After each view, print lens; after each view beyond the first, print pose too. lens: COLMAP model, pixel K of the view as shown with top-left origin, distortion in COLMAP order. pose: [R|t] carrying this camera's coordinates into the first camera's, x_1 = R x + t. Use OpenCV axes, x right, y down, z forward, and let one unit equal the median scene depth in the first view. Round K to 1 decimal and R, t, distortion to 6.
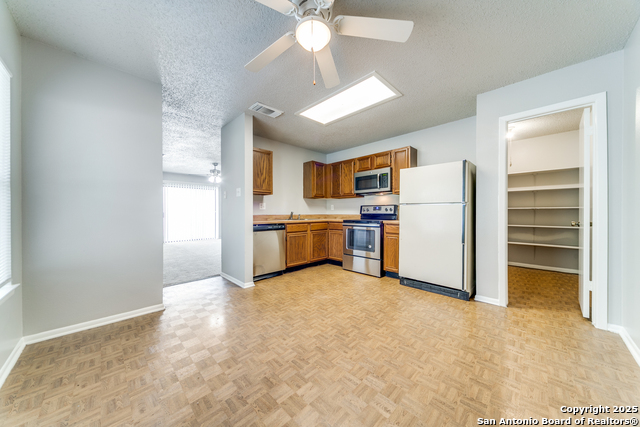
lens RADIAL K [[225.0, 0, 316.6], [0, 225.0, 216.0], [0, 0, 1]] dist [0.005560, 0.000090]
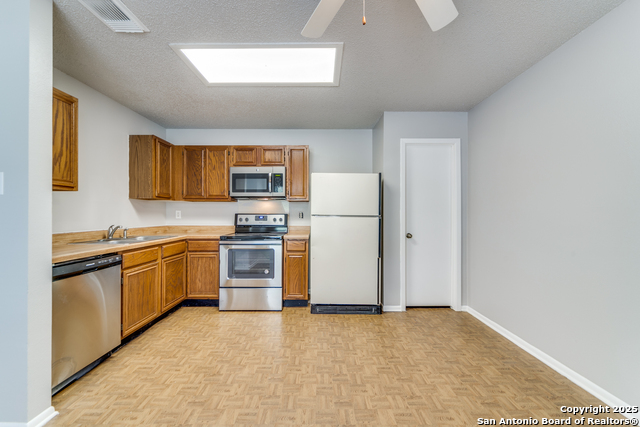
lens RADIAL K [[260.1, 0, 319.9], [0, 260.1, 214.5], [0, 0, 1]] dist [-0.001216, -0.000776]
pose [[0.690221, 0.000395, 0.723599, -0.247745], [0.005748, 0.999965, -0.006028, -0.042593], [-0.723576, 0.008320, 0.690194, 0.279050]]
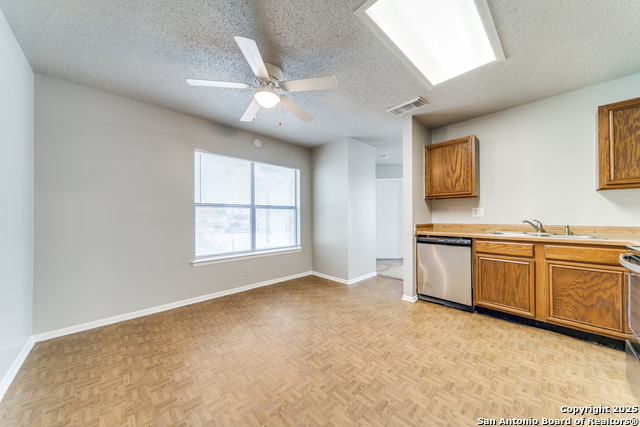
lens RADIAL K [[225.0, 0, 308.6], [0, 225.0, 207.1], [0, 0, 1]] dist [0.005560, 0.000090]
pose [[-0.055695, -0.049646, -0.997213, 0.555445], [-0.016661, 0.998670, -0.048788, -0.016853], [0.998309, 0.013897, -0.056448, 0.541872]]
